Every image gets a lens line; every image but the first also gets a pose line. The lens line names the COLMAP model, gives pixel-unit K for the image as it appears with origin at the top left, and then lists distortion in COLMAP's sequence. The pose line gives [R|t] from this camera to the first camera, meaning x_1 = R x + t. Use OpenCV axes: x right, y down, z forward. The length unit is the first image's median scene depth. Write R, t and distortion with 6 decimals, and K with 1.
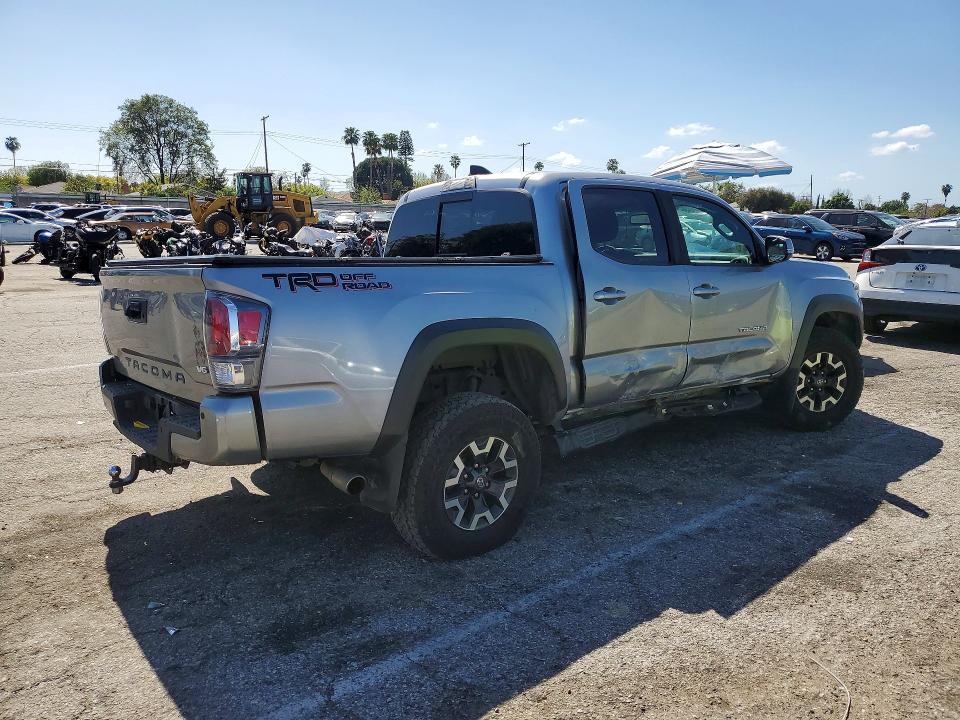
lens RADIAL K [[651.0, 0, 480.0], [0, 651.0, 360.0], [0, 0, 1]] dist [0.034849, -0.005914]
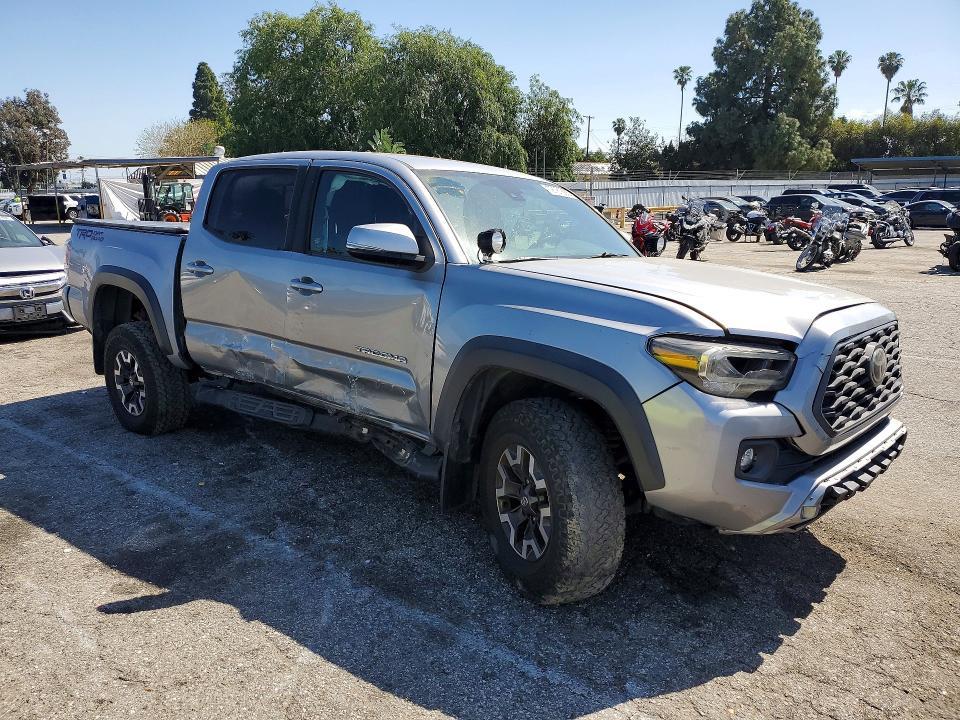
lens RADIAL K [[651.0, 0, 480.0], [0, 651.0, 360.0], [0, 0, 1]] dist [0.034849, -0.005914]
pose [[0.288556, 0.198228, -0.936718, 1.222672], [-0.217513, 0.966325, 0.137489, -0.178929], [0.932429, 0.164075, 0.321956, 0.965929]]
